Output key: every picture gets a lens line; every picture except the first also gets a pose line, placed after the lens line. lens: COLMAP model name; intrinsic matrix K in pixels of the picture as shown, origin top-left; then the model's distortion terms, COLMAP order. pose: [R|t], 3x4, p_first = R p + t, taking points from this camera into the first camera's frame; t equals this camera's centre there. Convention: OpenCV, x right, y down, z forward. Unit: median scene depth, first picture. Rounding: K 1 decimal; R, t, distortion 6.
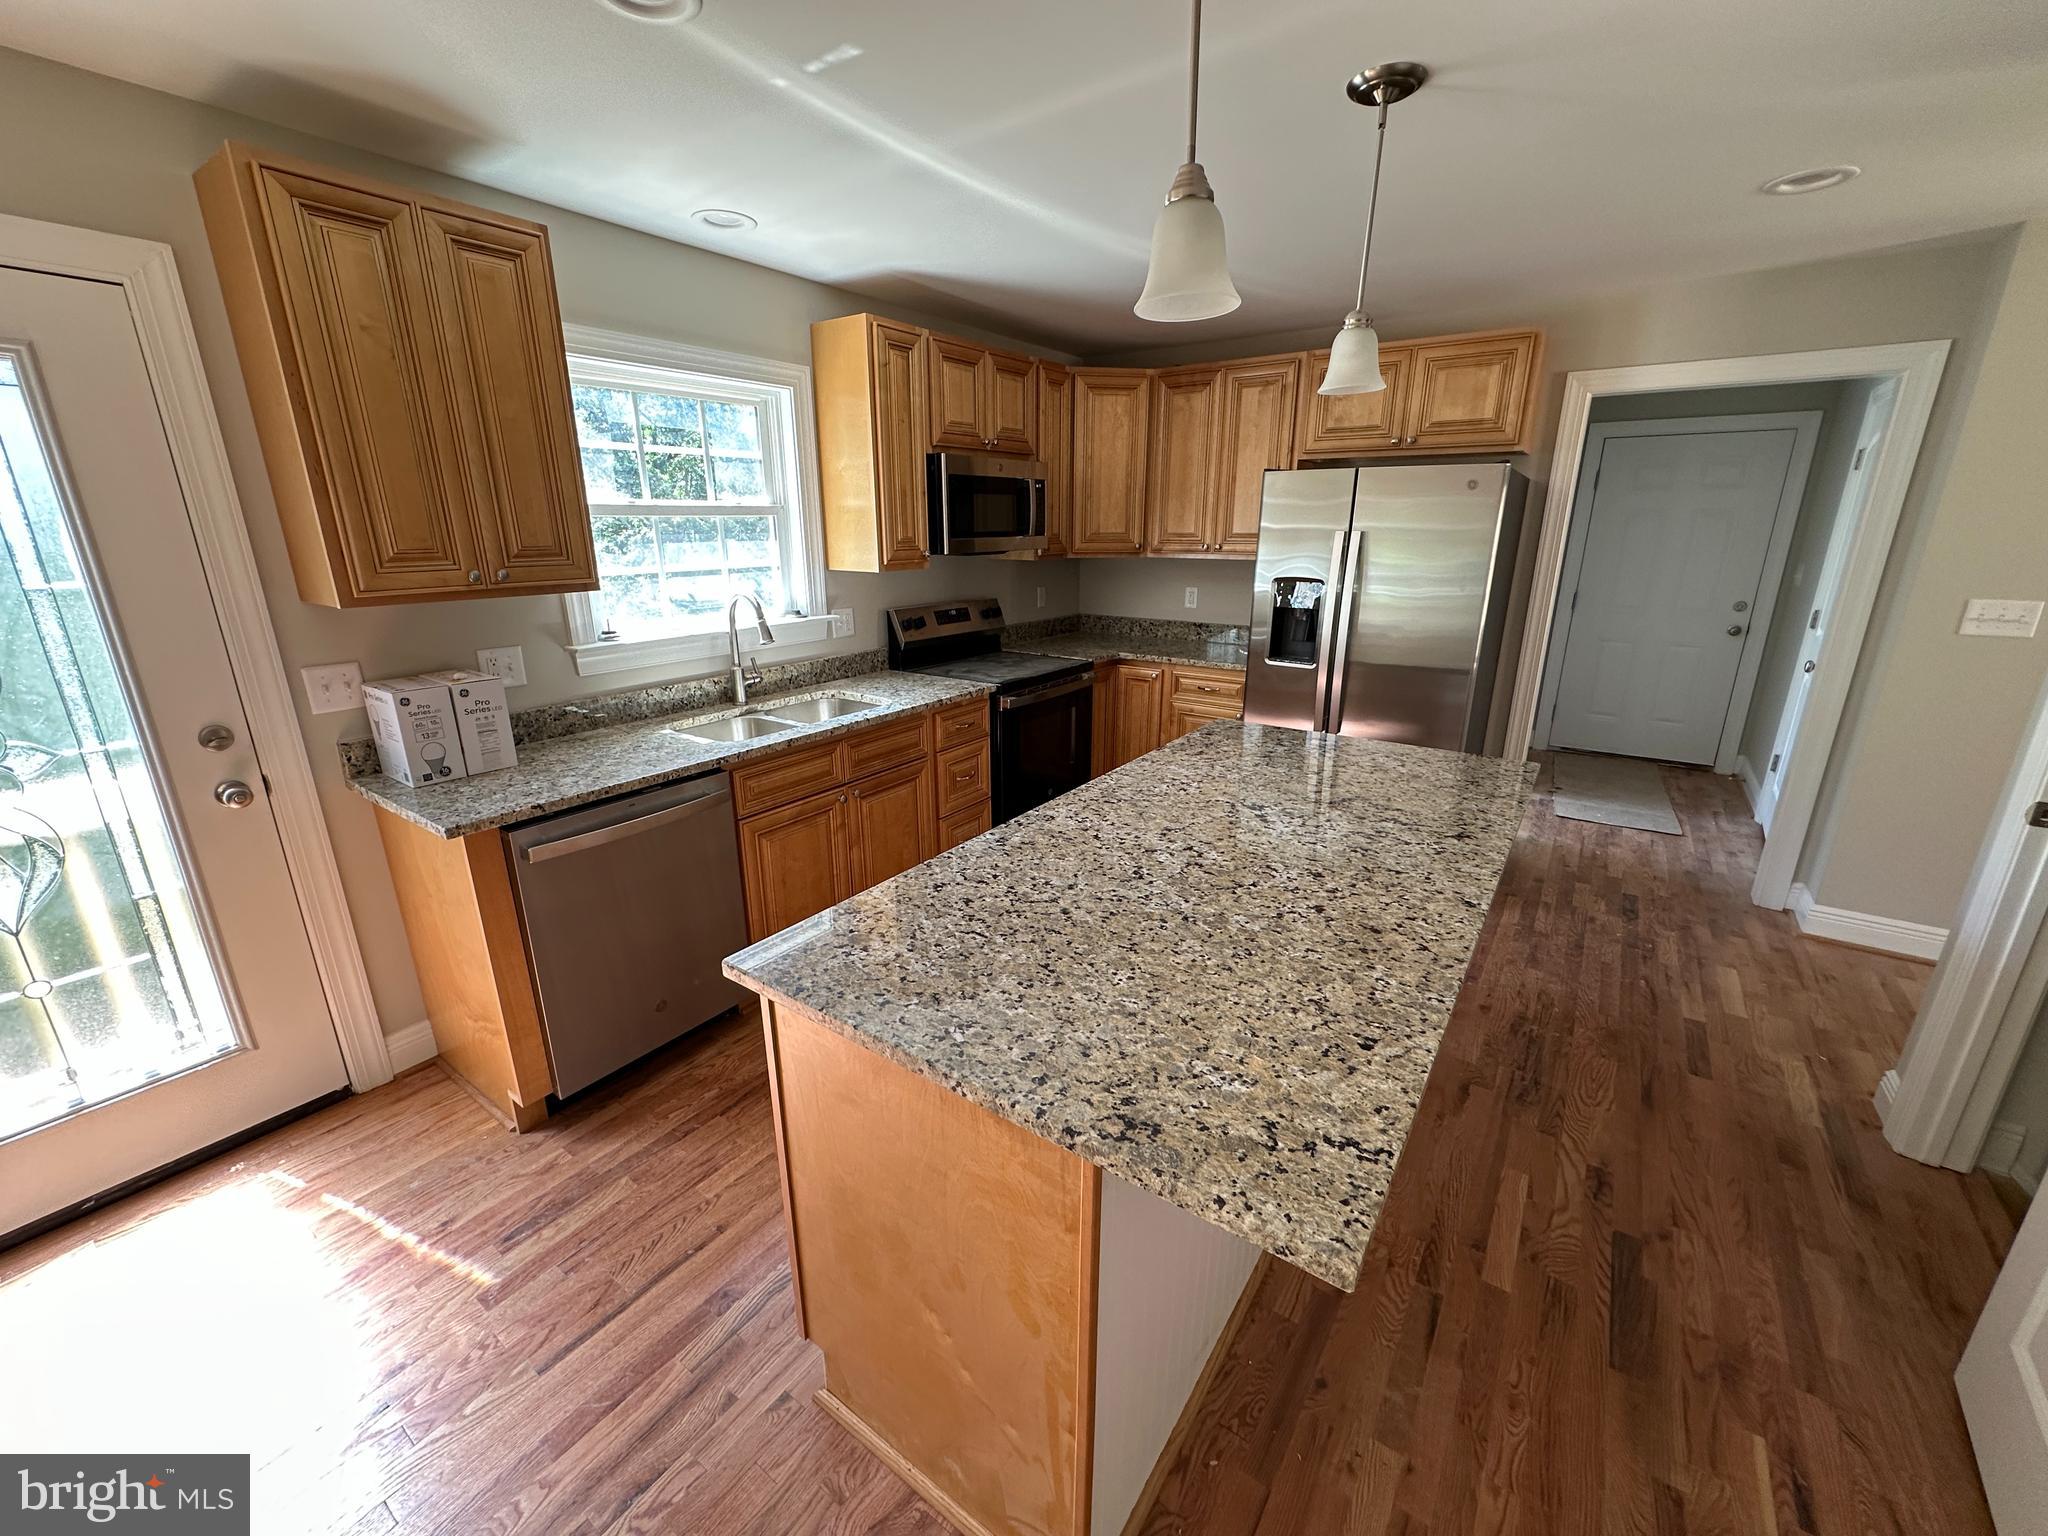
lens RADIAL K [[815.6, 0, 1024.0], [0, 815.6, 768.0], [0, 0, 1]] dist [-0.002619, 0.000494]
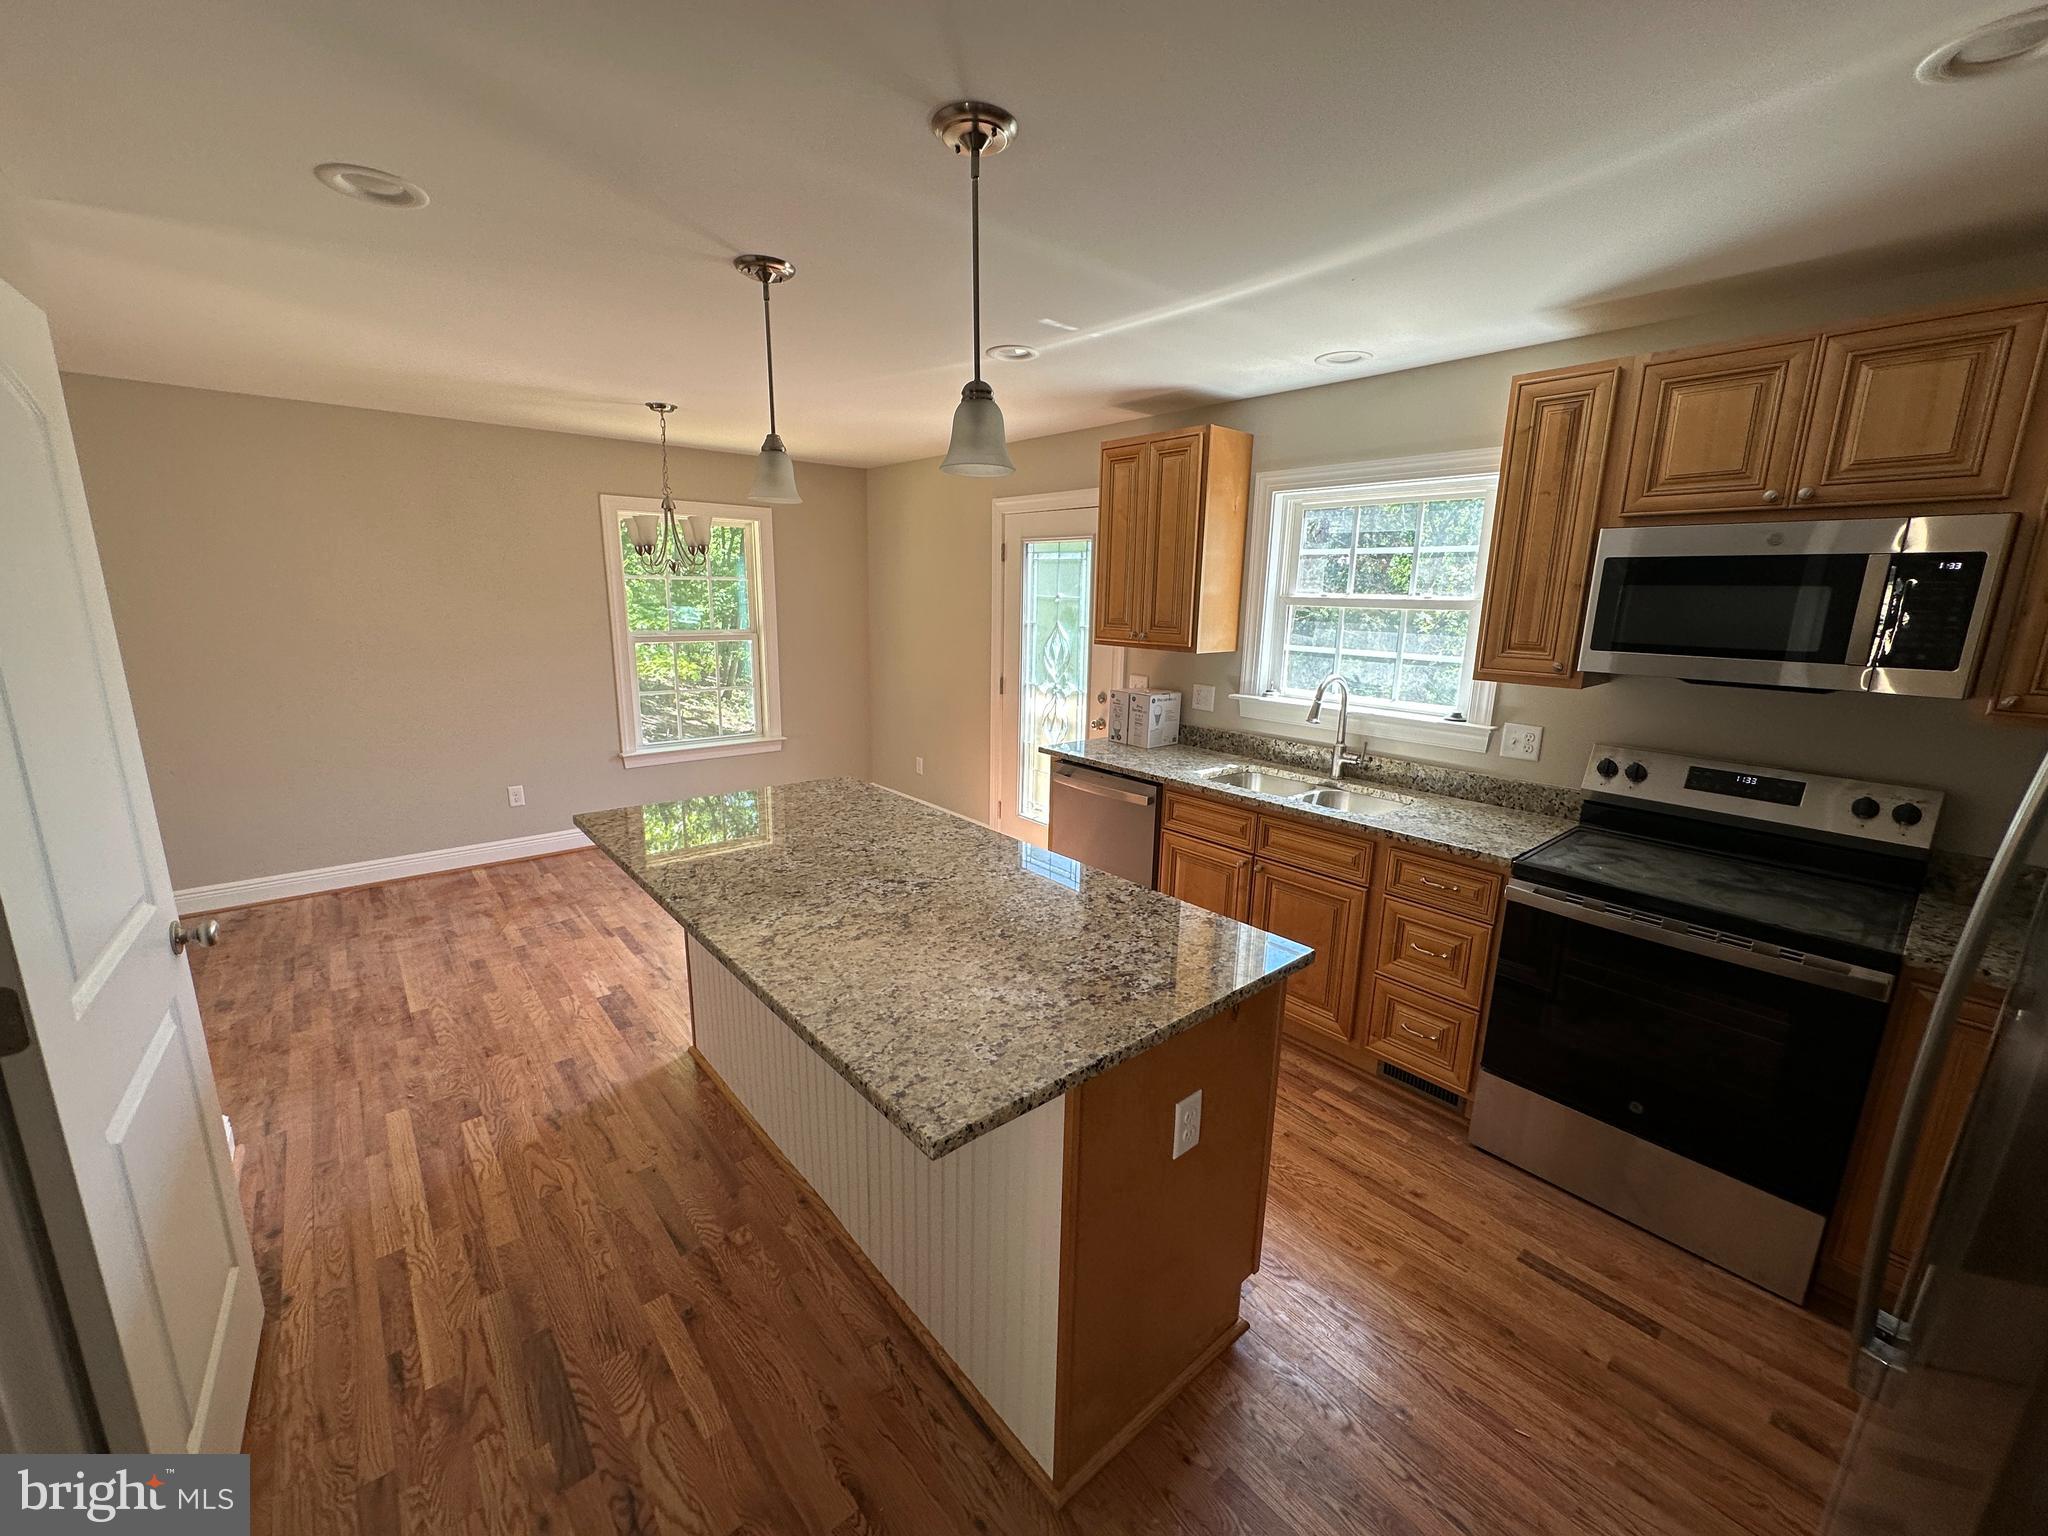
lens RADIAL K [[815.6, 0, 1024.0], [0, 815.6, 768.0], [0, 0, 1]] dist [-0.002619, 0.000494]
pose [[-0.243665, 0.205027, -0.947941, 1.224989], [-0.301829, 0.912833, 0.275018, -0.417399], [0.921698, 0.353128, -0.160542, 1.255008]]
